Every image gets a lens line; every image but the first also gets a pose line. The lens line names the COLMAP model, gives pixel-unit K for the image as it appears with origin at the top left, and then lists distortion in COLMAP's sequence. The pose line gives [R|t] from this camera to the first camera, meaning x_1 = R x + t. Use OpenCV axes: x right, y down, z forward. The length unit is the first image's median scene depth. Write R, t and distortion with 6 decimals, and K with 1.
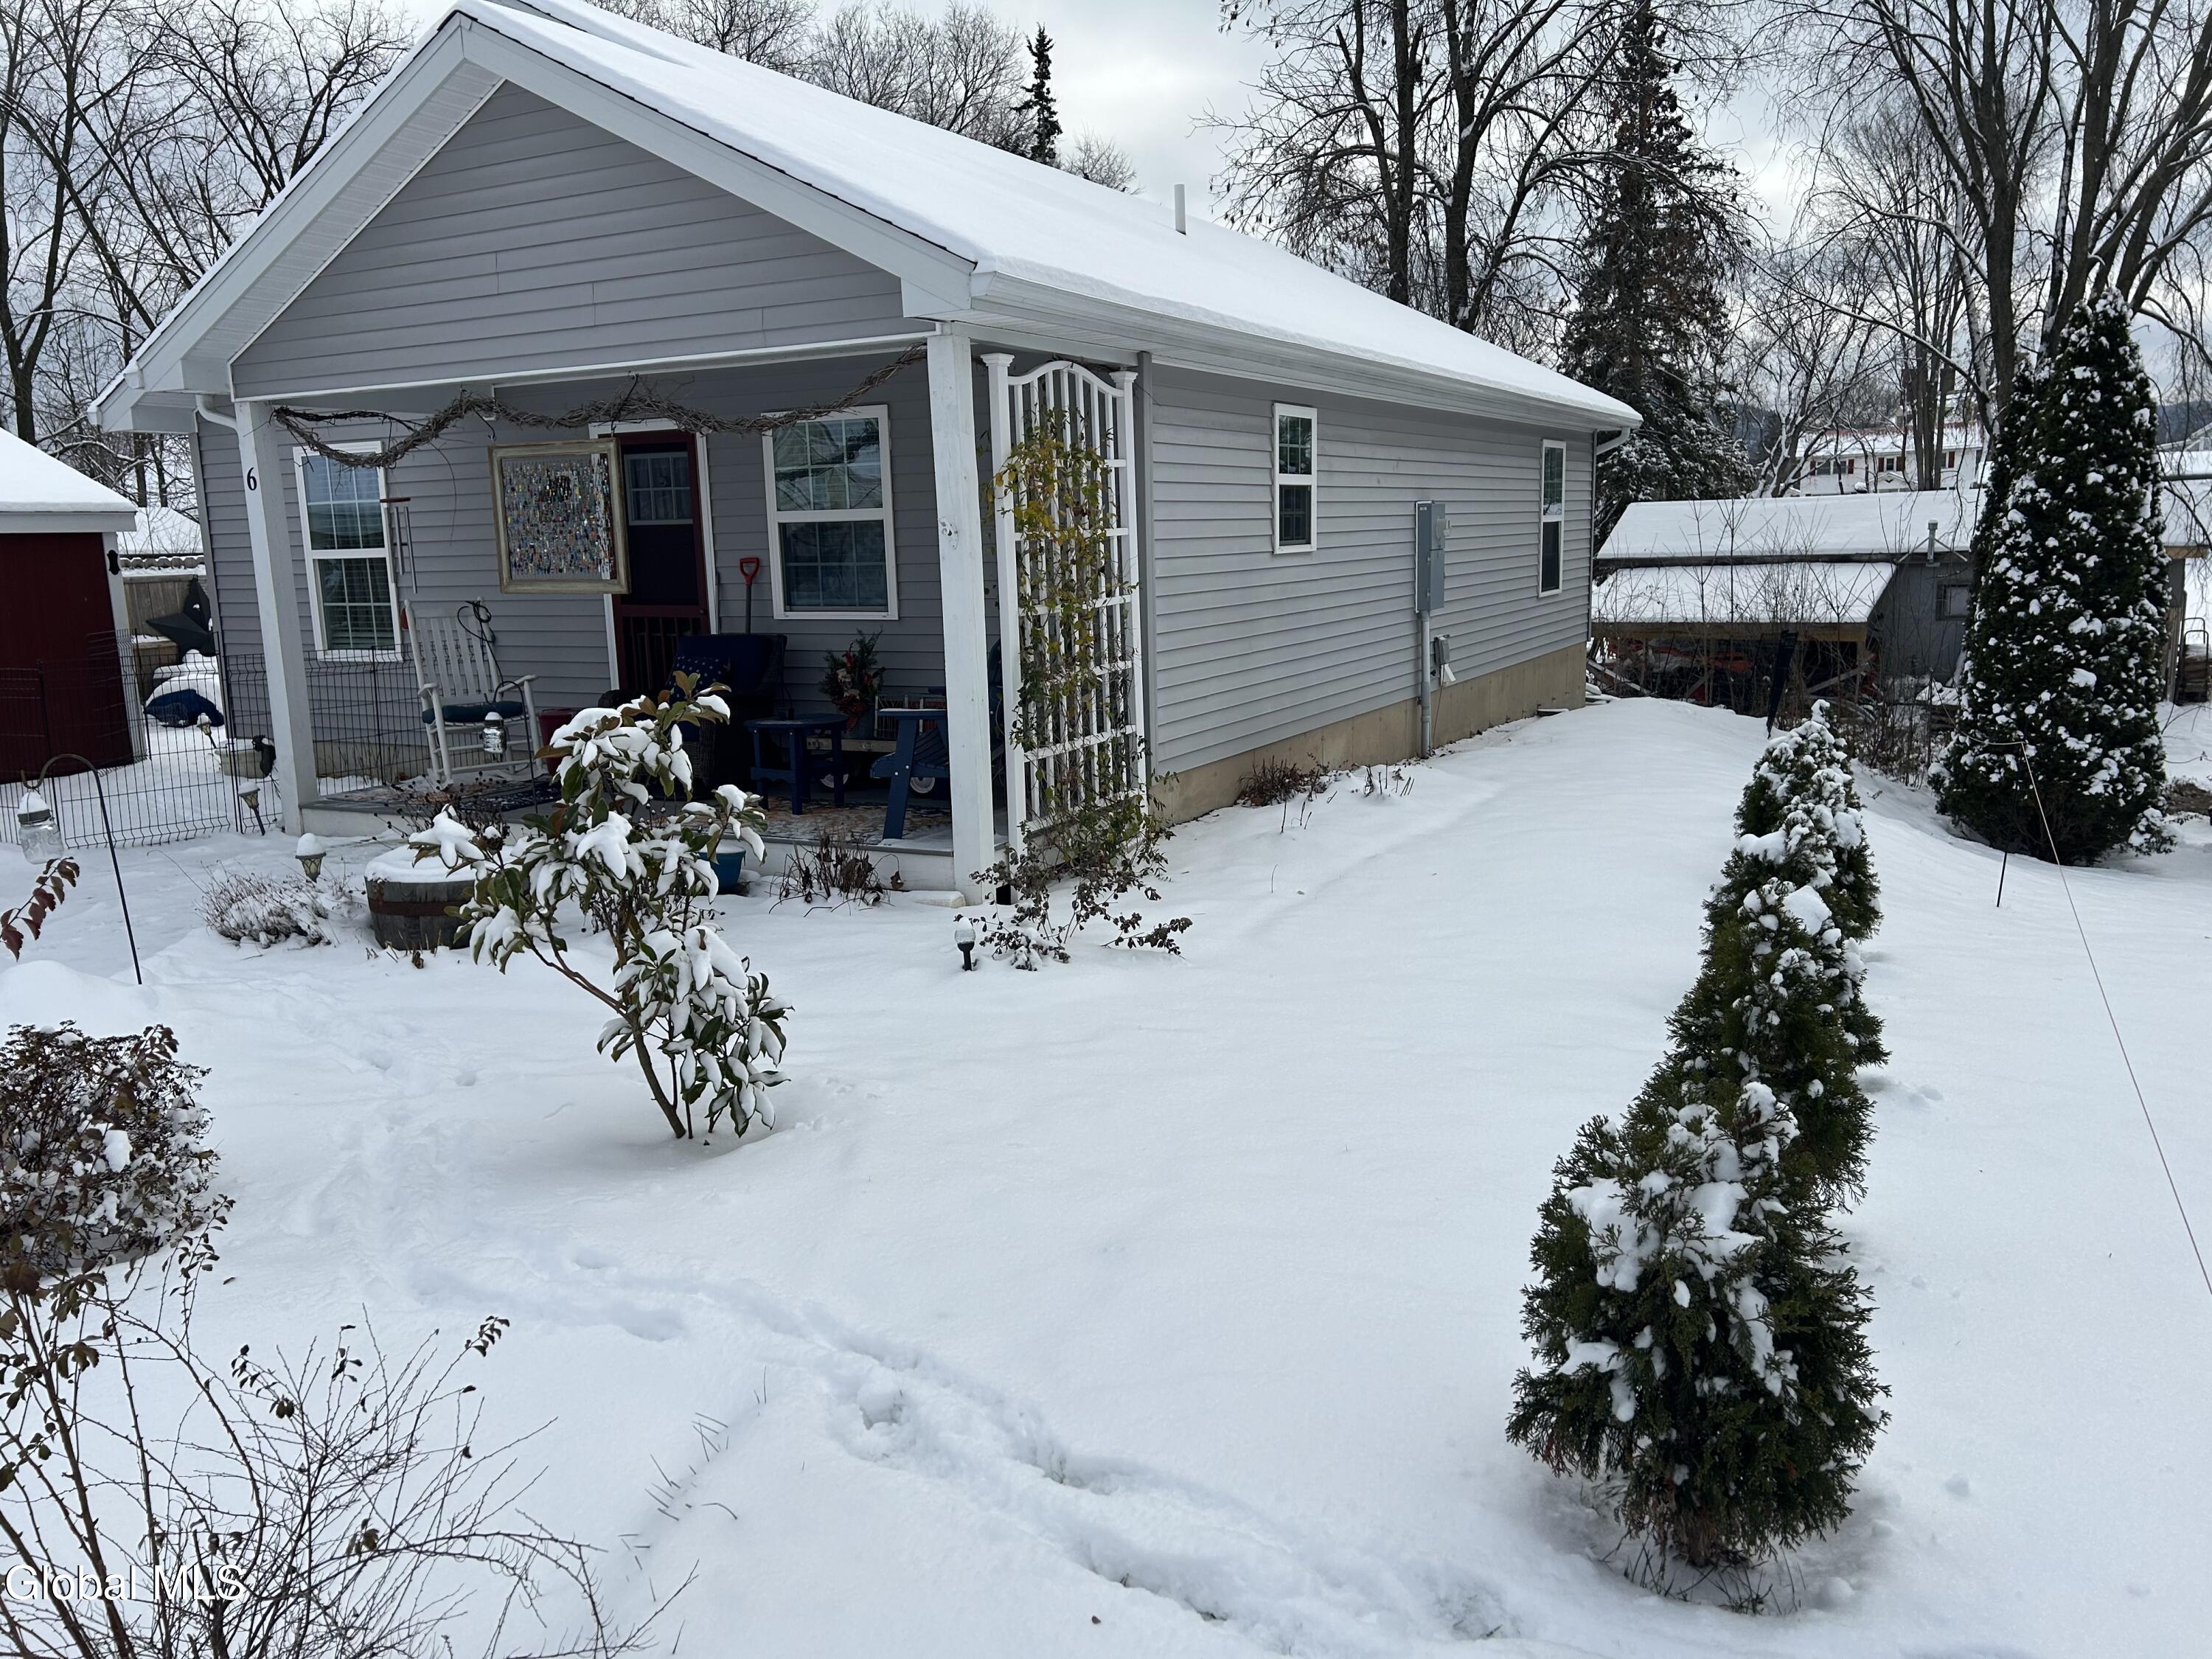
lens RADIAL K [[1663.6, 0, 1099.1], [0, 1663.6, 819.2], [0, 0, 1]] dist [0.078162, -0.093425]
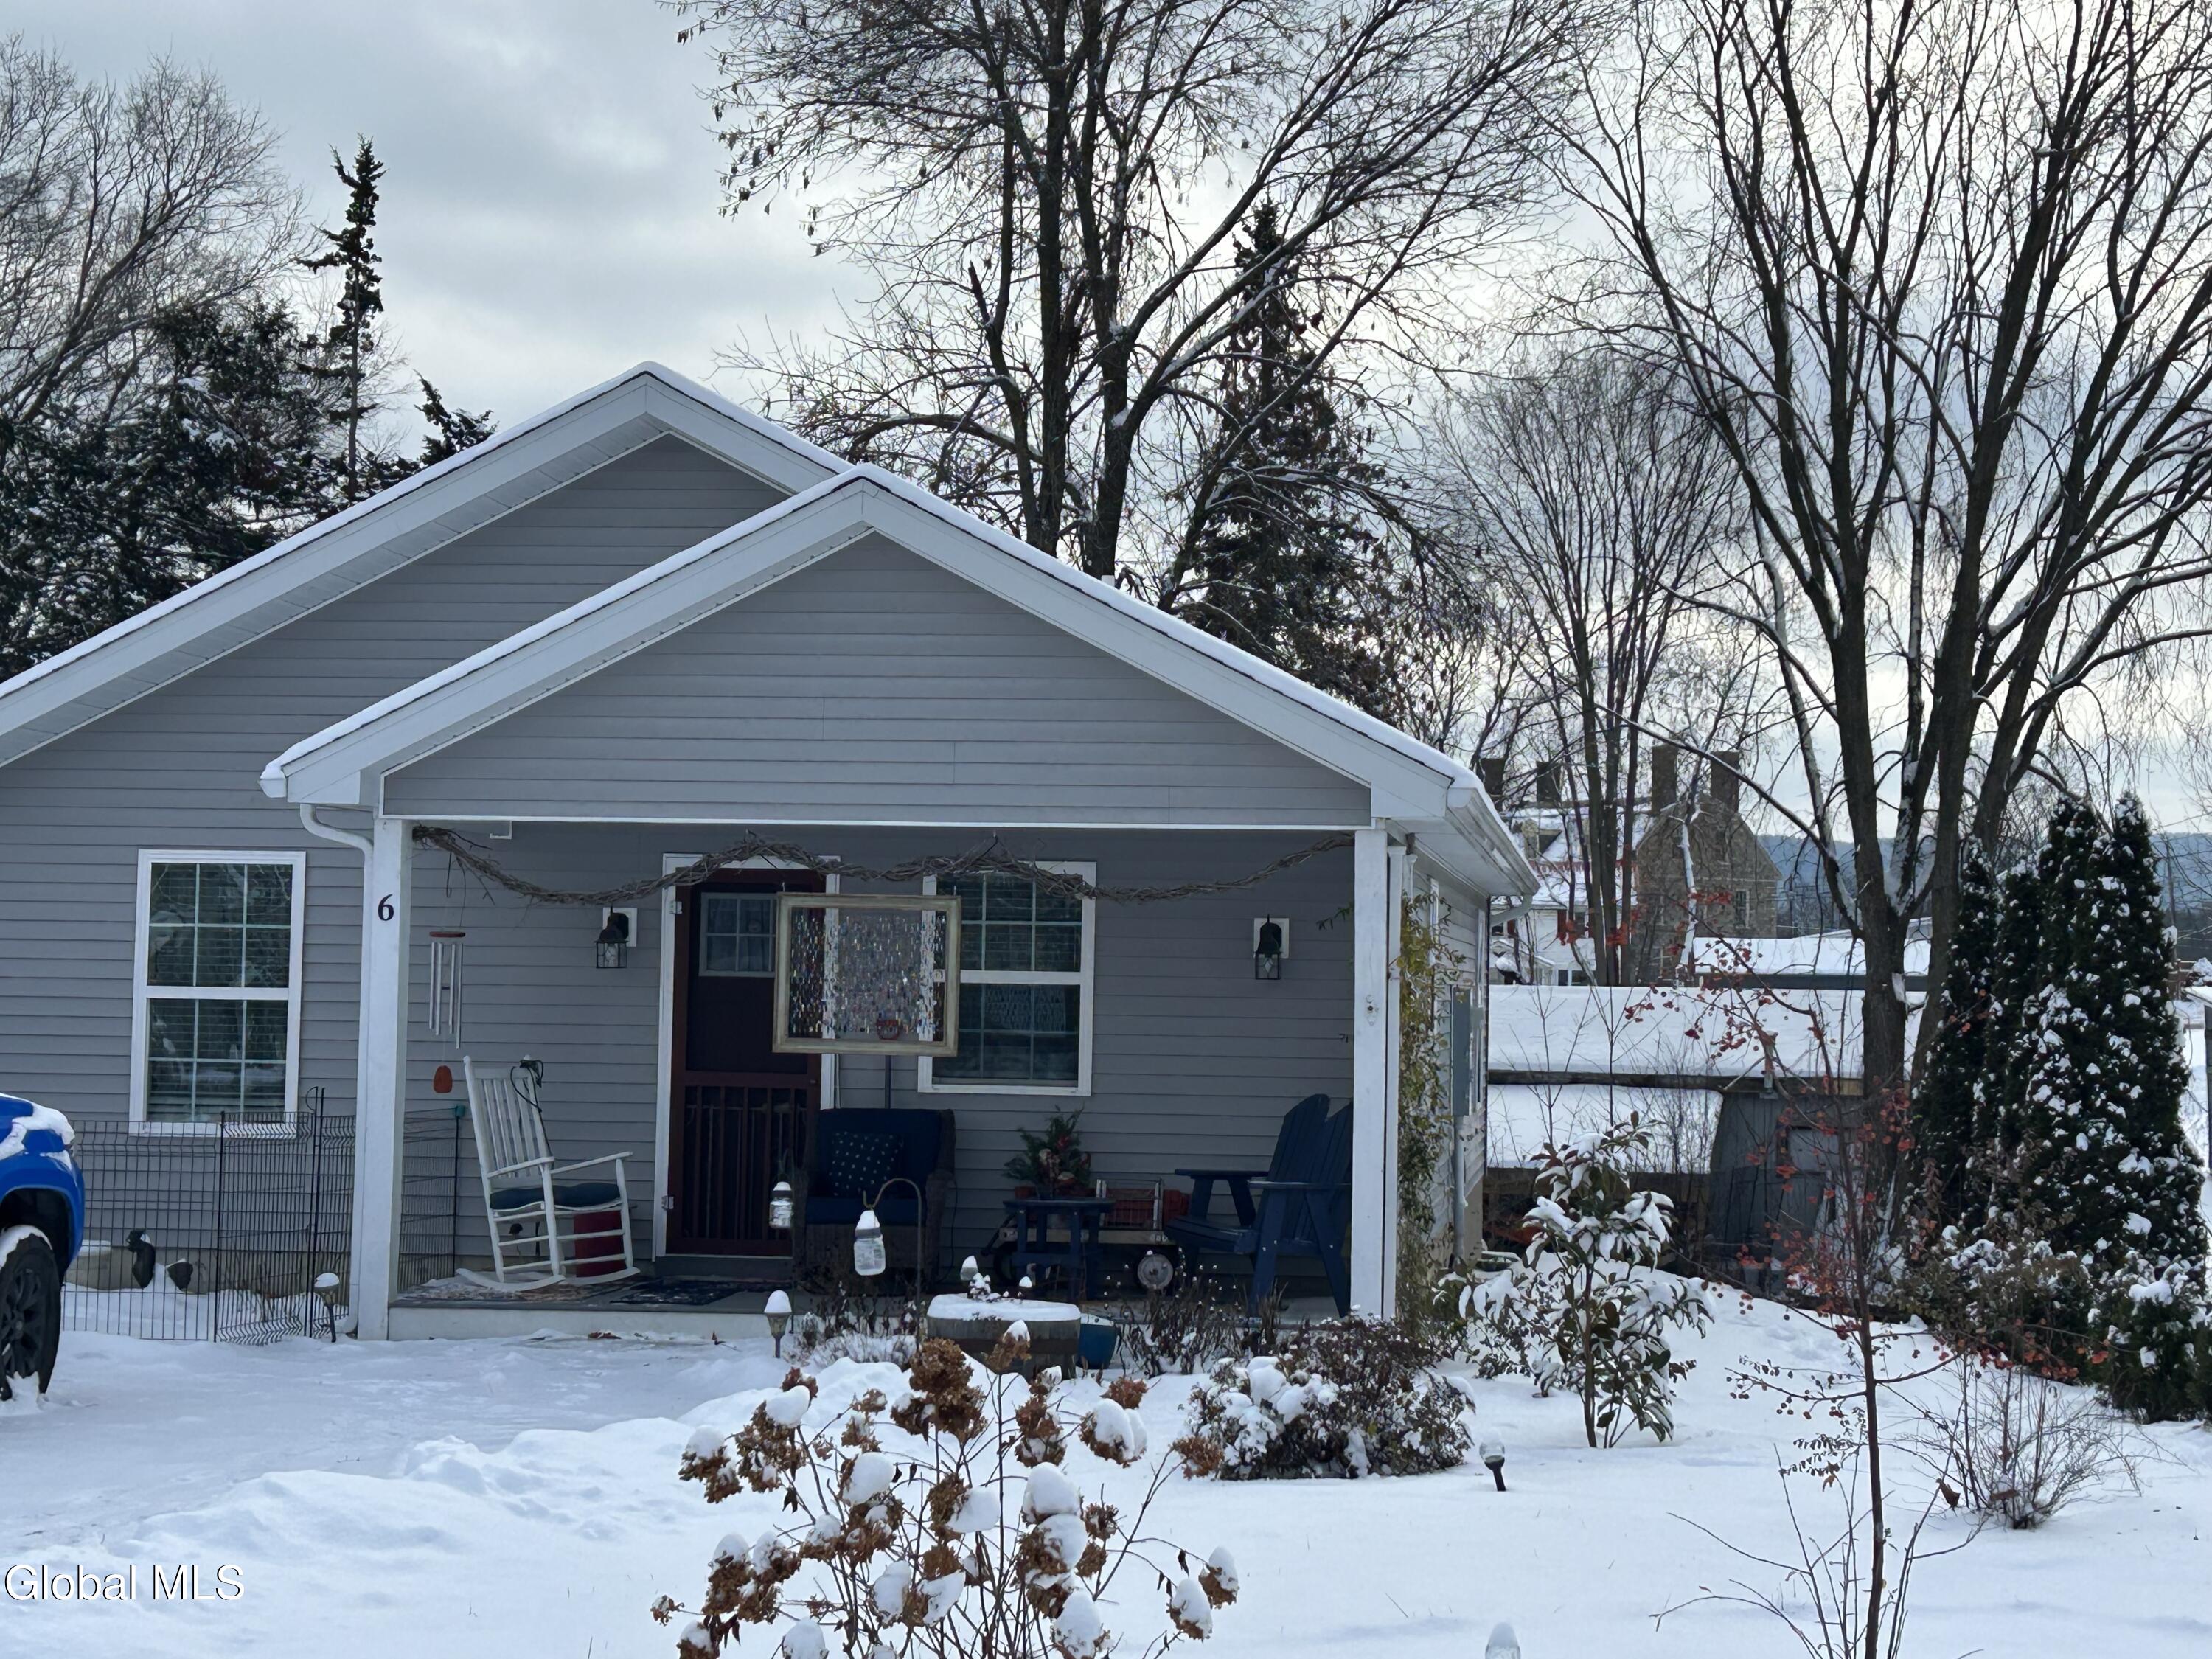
lens RADIAL K [[3630.6, 0, 1125.1], [0, 3630.6, 838.5], [0, 0, 1]] dist [0.126973, 0.000000]
pose [[0.933966, 0.061669, 0.352001, -0.579011], [0.014010, 0.977922, -0.208500, 0.108198], [-0.357087, 0.199663, 0.912482, -0.578928]]
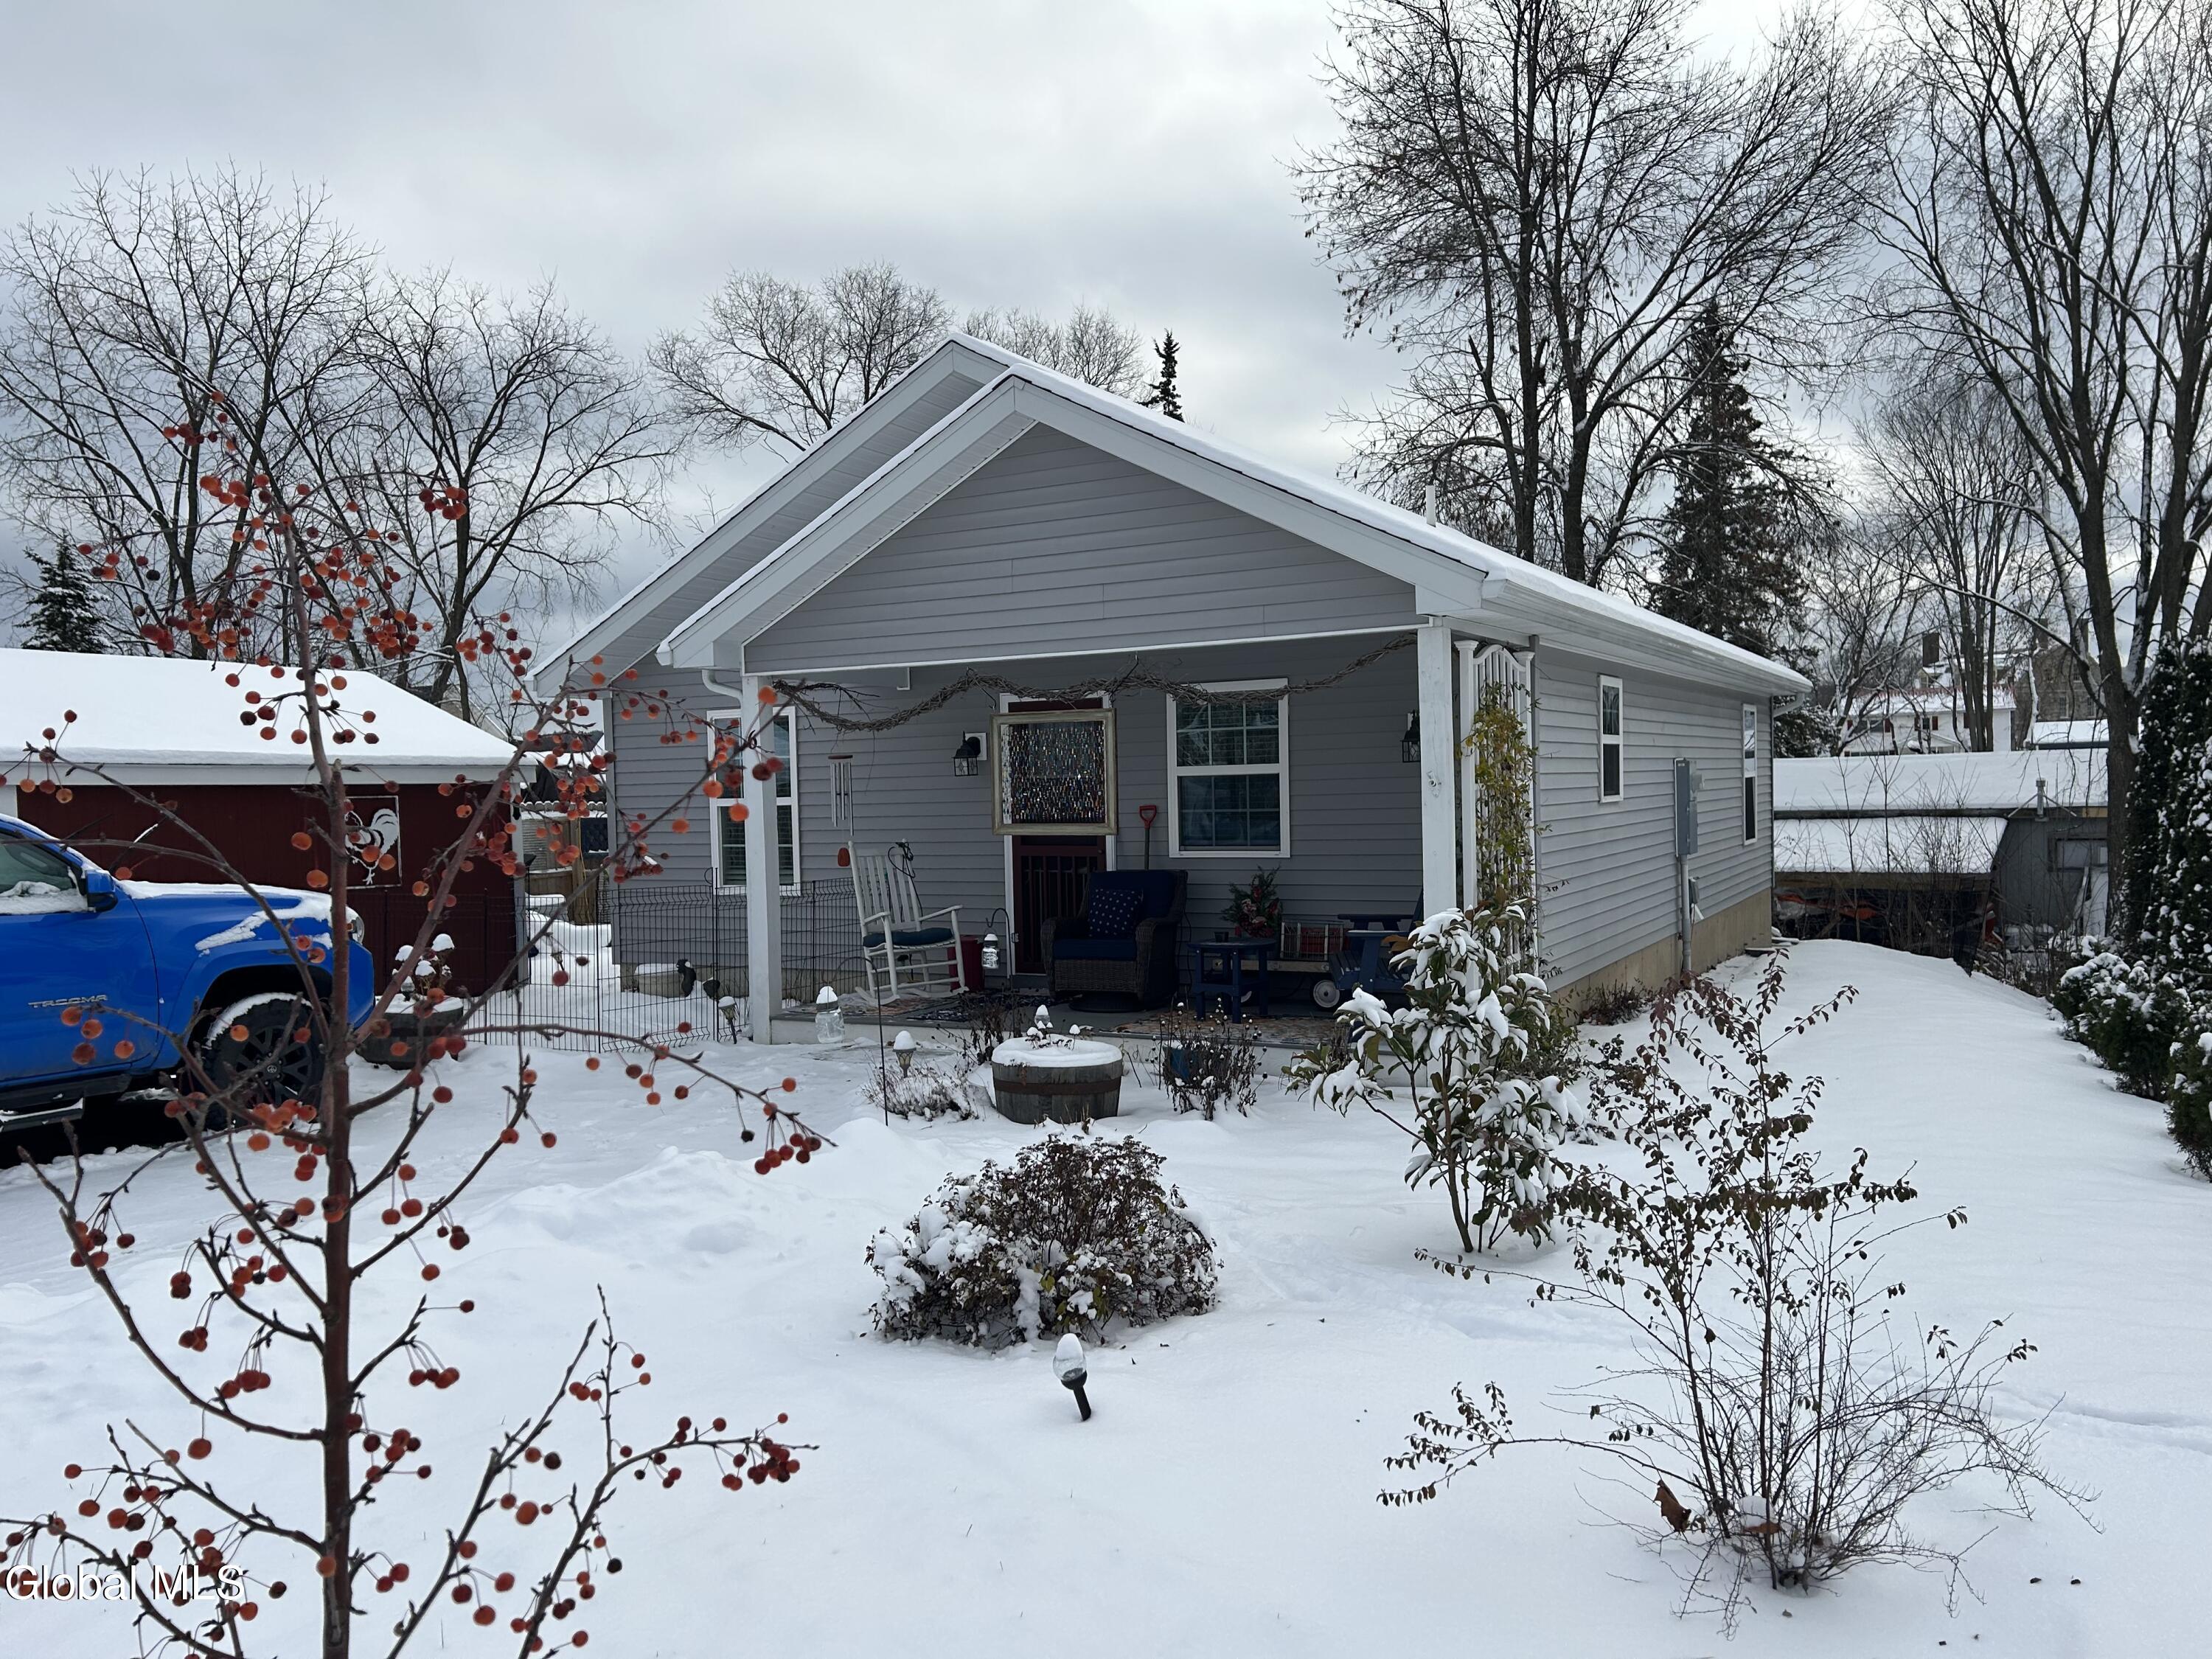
lens RADIAL K [[1663.6, 0, 1086.8], [0, 1663.6, 845.6], [0, 0, 1]] dist [0.078162, -0.093425]
pose [[0.999869, 0.005285, -0.015317, -0.179680], [-0.007262, 0.991219, -0.132033, 0.018492], [0.014485, 0.132127, 0.991127, -0.108605]]
